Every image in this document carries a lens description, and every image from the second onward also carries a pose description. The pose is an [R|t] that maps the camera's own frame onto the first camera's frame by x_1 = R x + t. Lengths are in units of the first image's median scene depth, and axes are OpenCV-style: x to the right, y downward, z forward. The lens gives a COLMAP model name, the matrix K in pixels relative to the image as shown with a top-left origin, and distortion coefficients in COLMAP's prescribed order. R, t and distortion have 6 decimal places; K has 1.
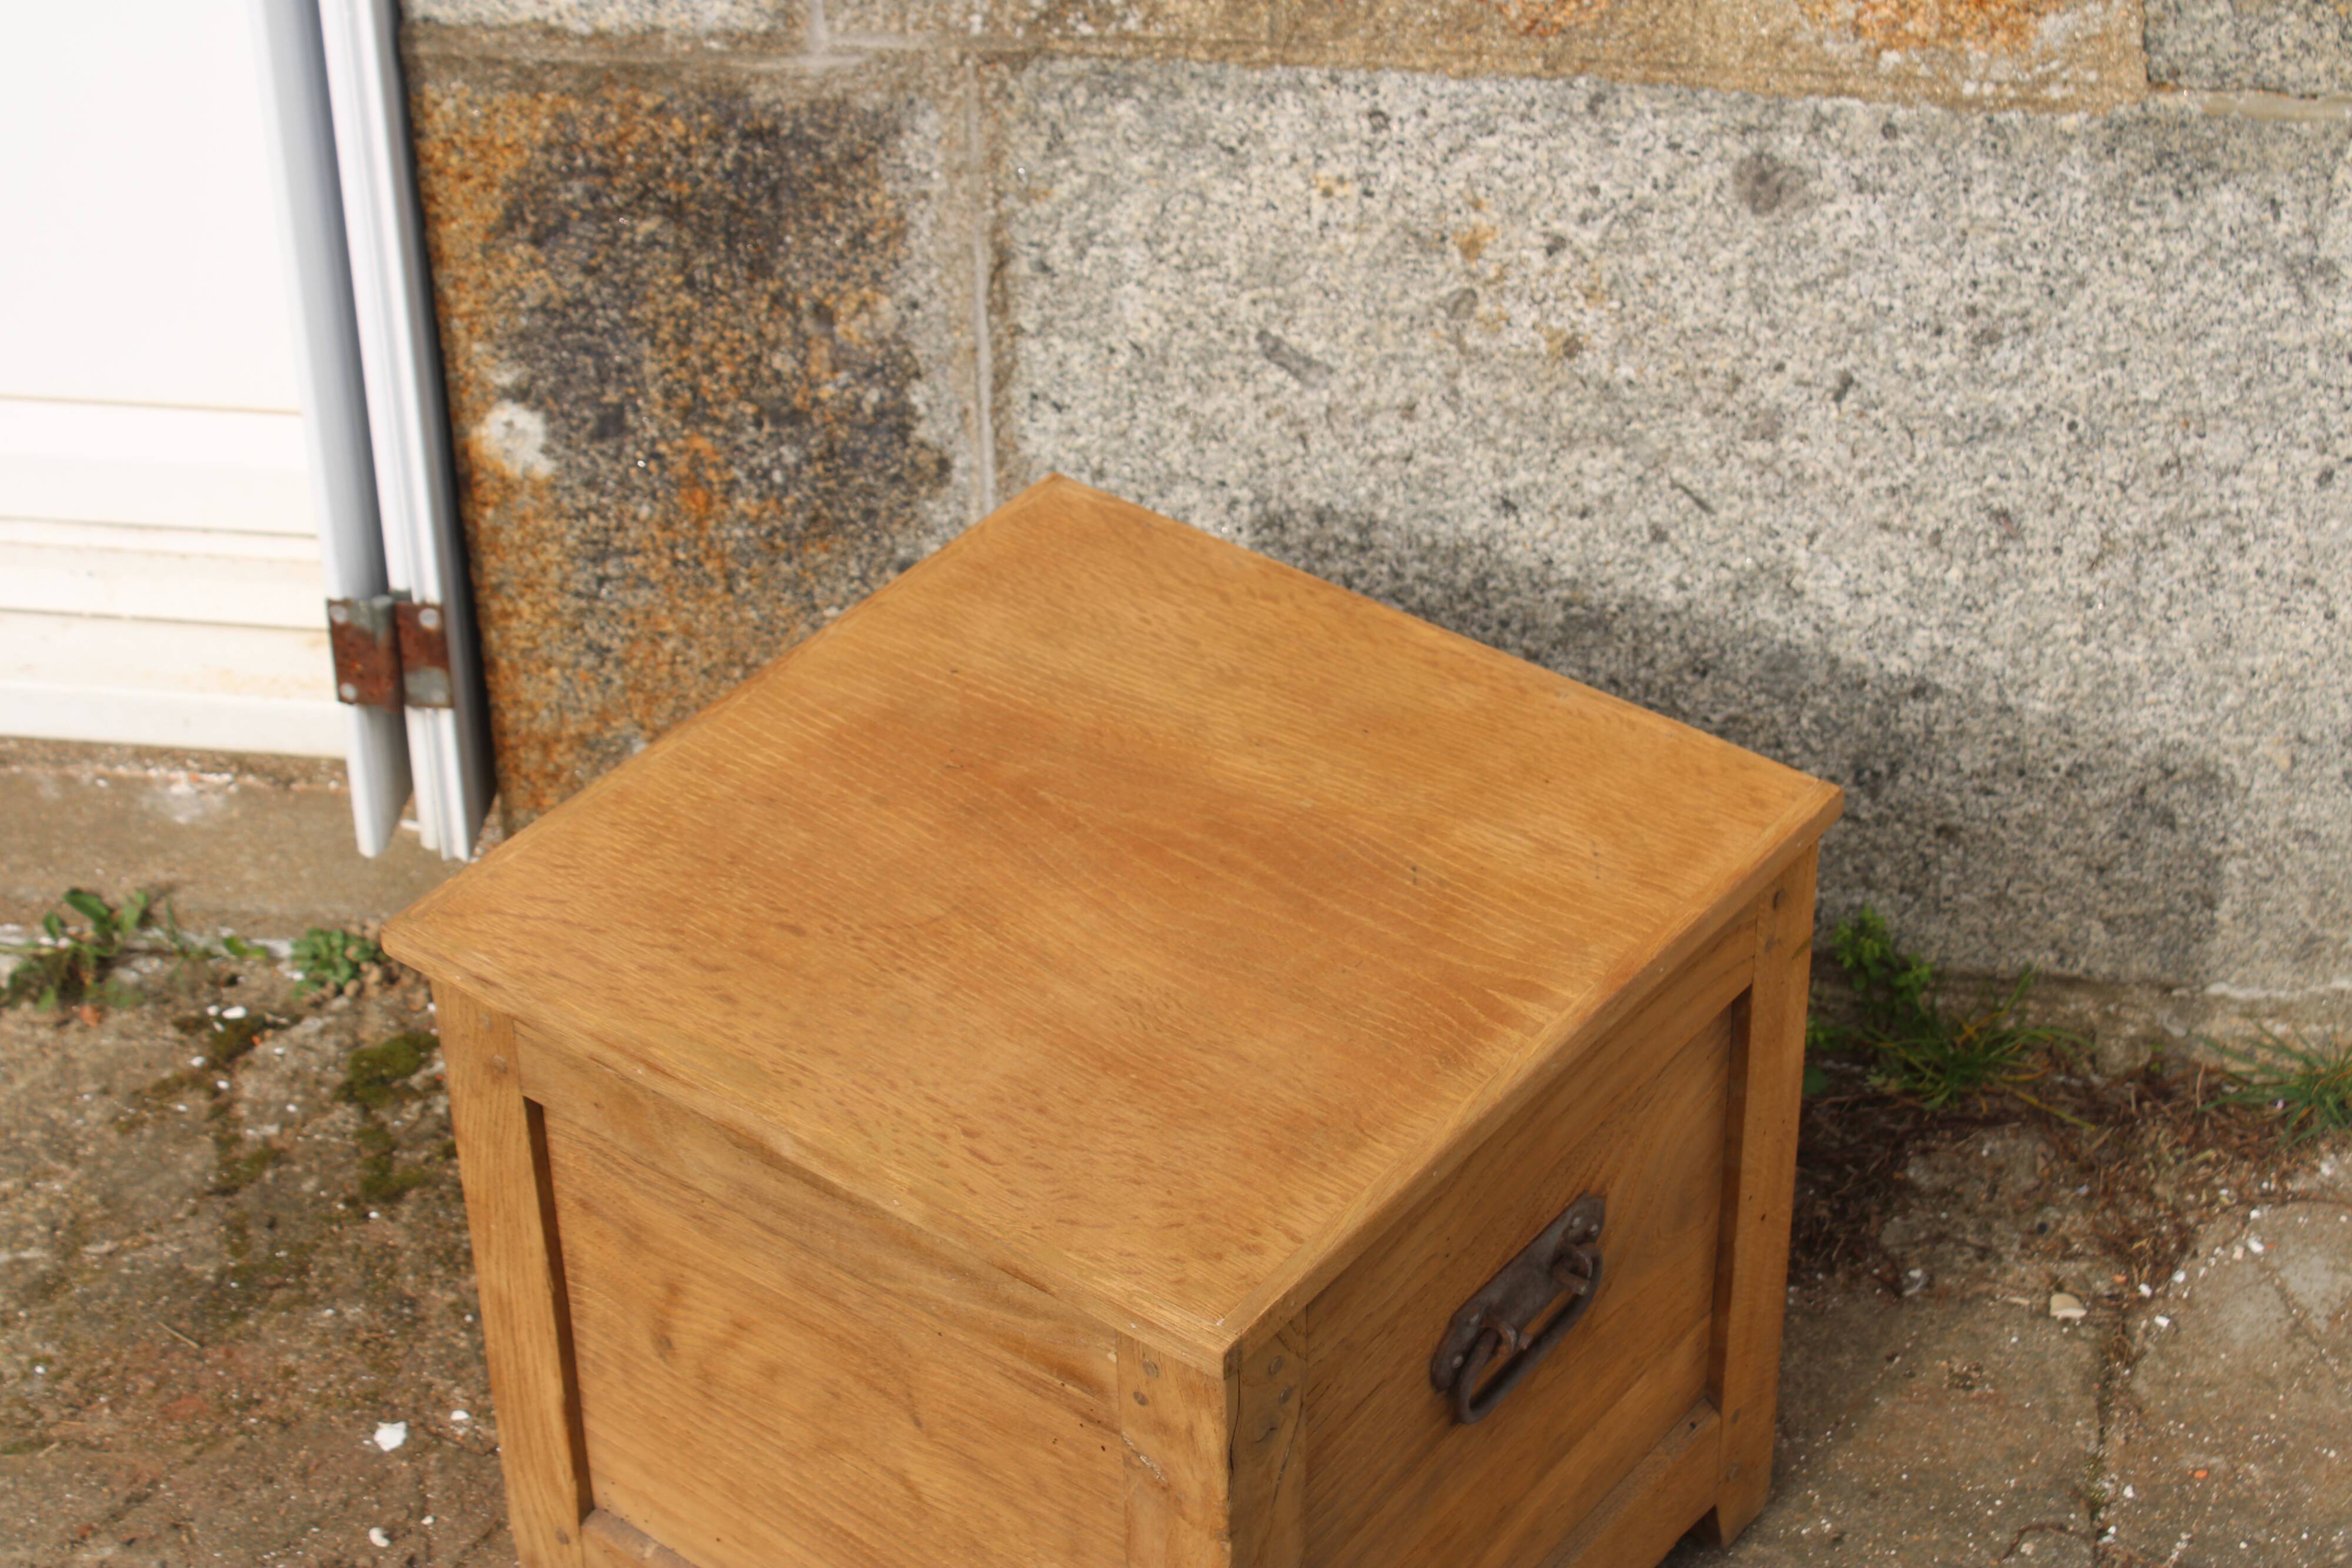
lens RADIAL K [[4469.6, 0, 1176.0], [0, 4469.6, 784.0], [0, 0, 1]] dist [0.005612, 0.303437]
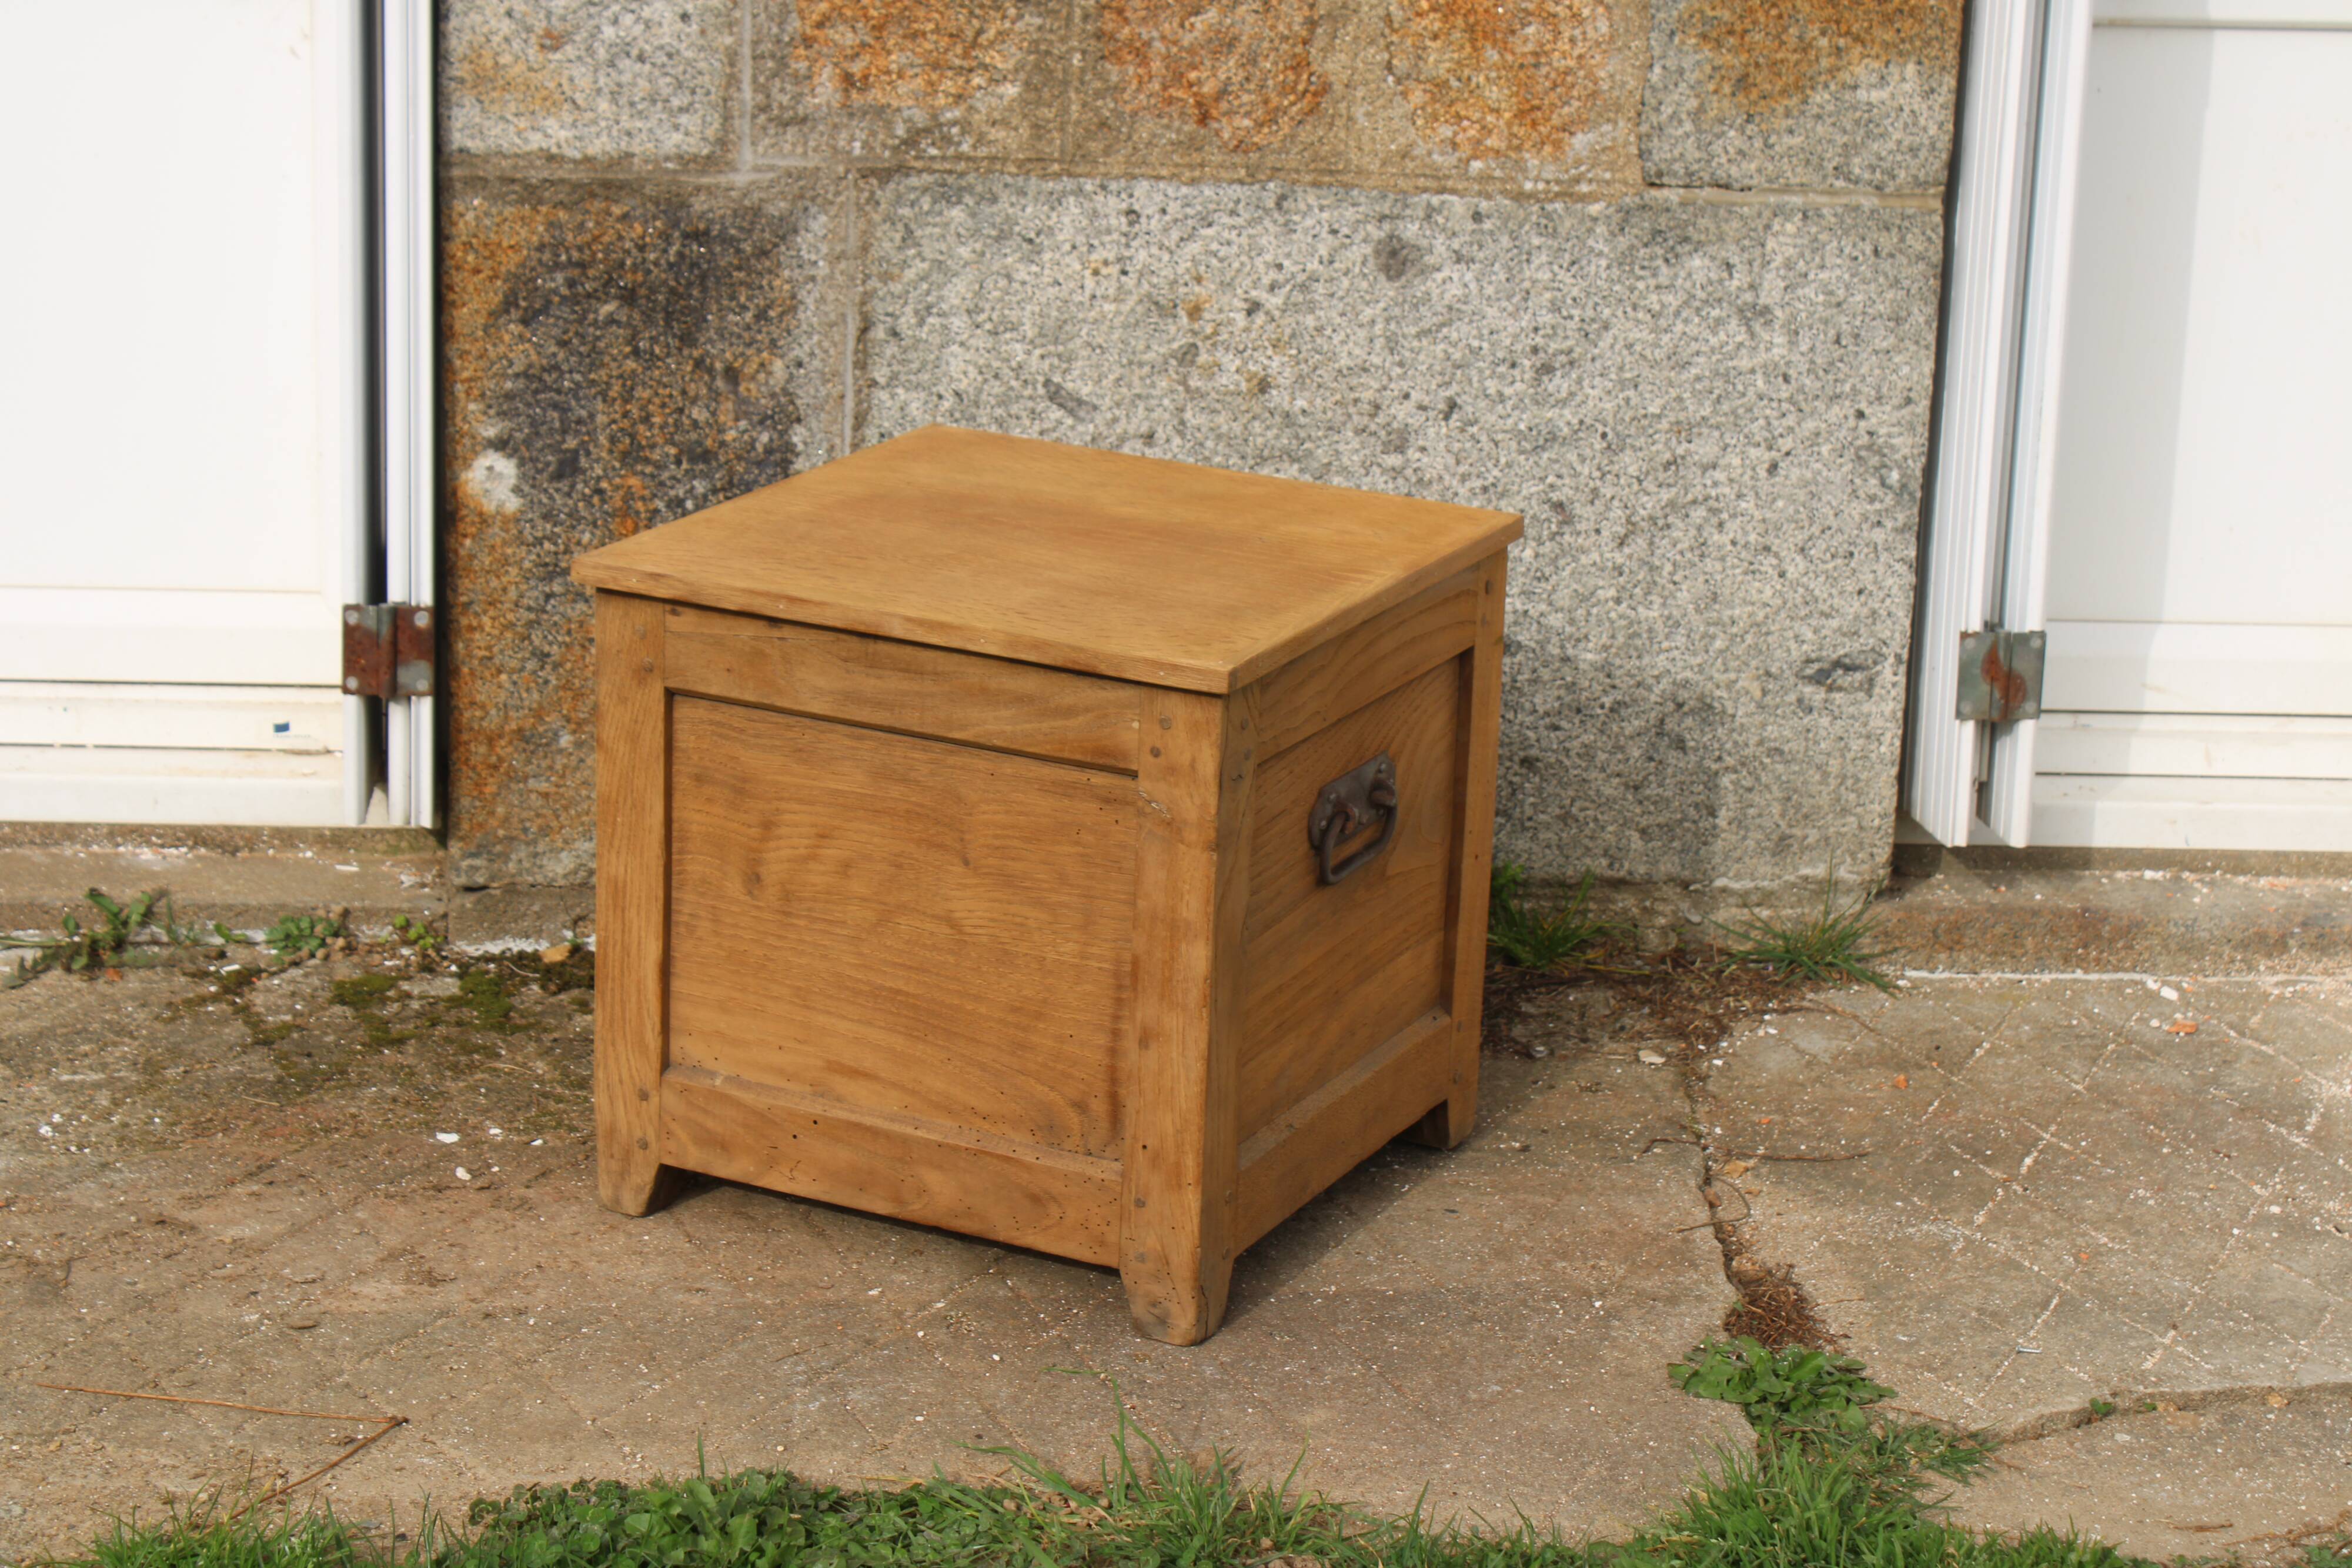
lens RADIAL K [[4690.1, 0, 1176.0], [0, 4690.1, 784.0], [0, 0, 1]] dist [0.040050, 0.156439]
pose [[0.978546, -0.003156, 0.206003, -0.245282], [0.067733, 0.949232, -0.307199, 0.475823], [-0.194575, 0.314562, 0.929081, -0.349608]]
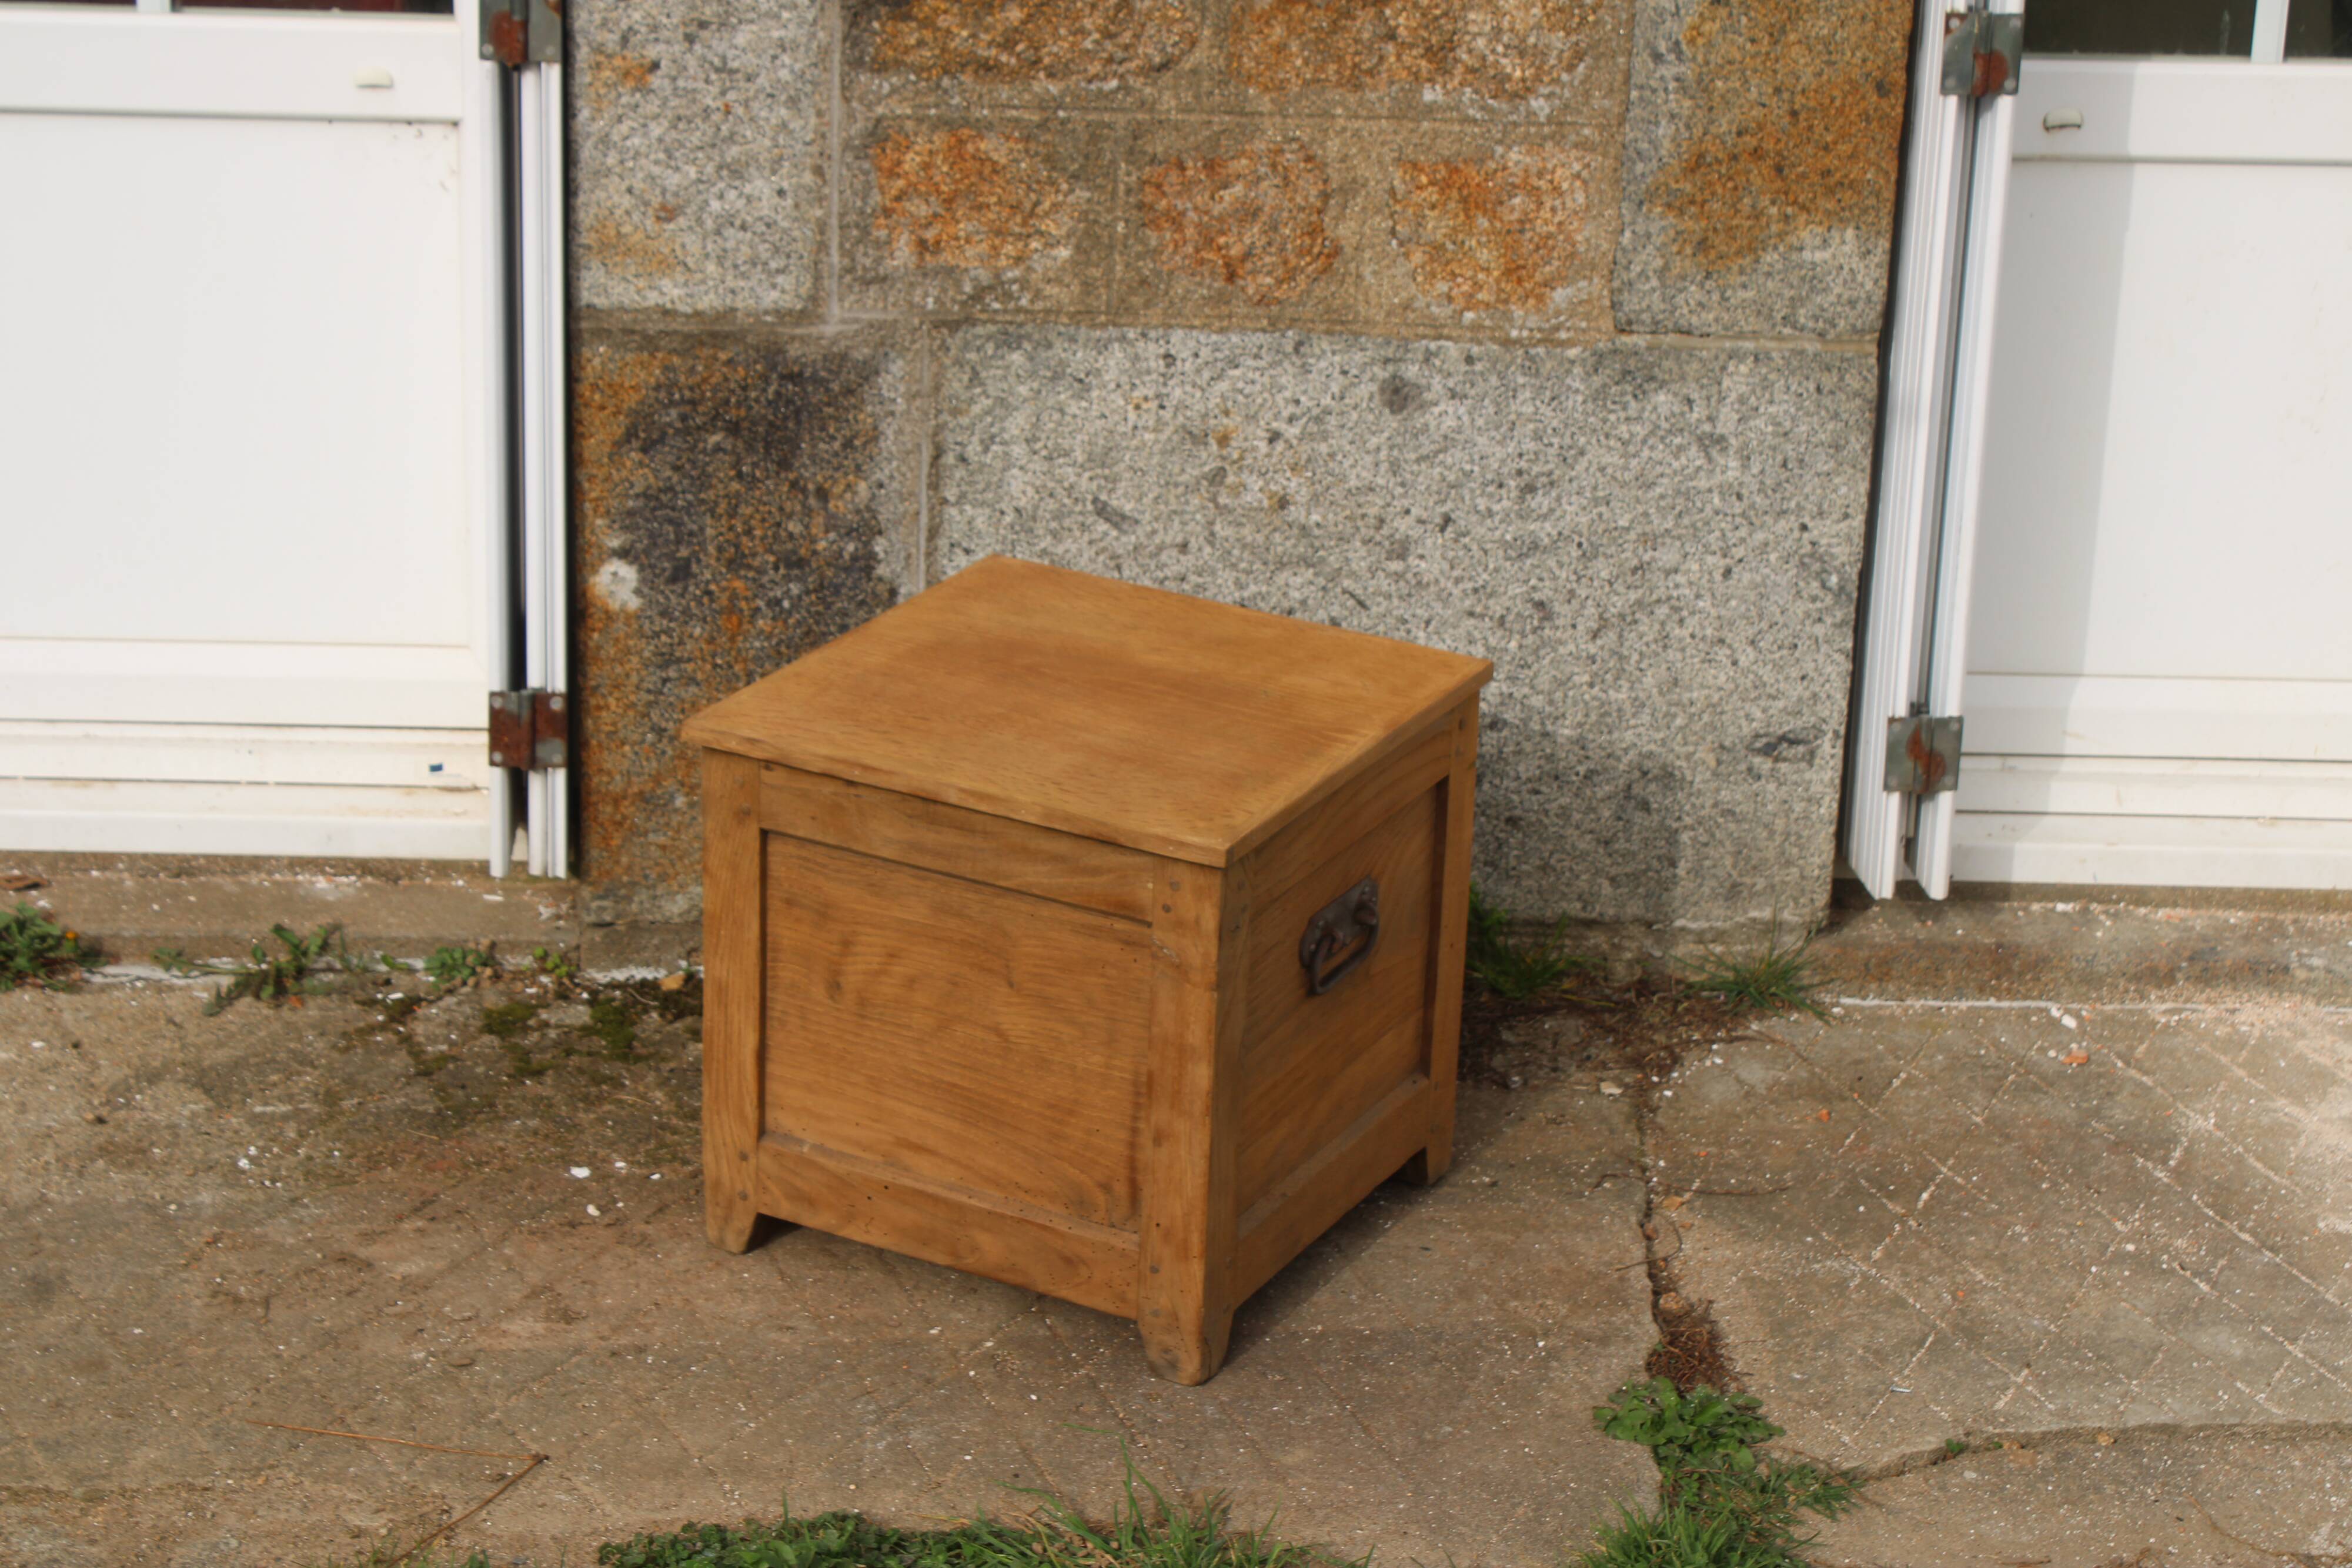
lens RADIAL K [[4690.1, 0, 1176.0], [0, 4690.1, 784.0], [0, 0, 1]] dist [0.040050, 0.156439]
pose [[0.983947, -0.011087, 0.178118, -0.256030], [0.053110, 0.971039, -0.232945, 0.398140], [-0.170377, 0.238665, 0.956039, -0.618045]]
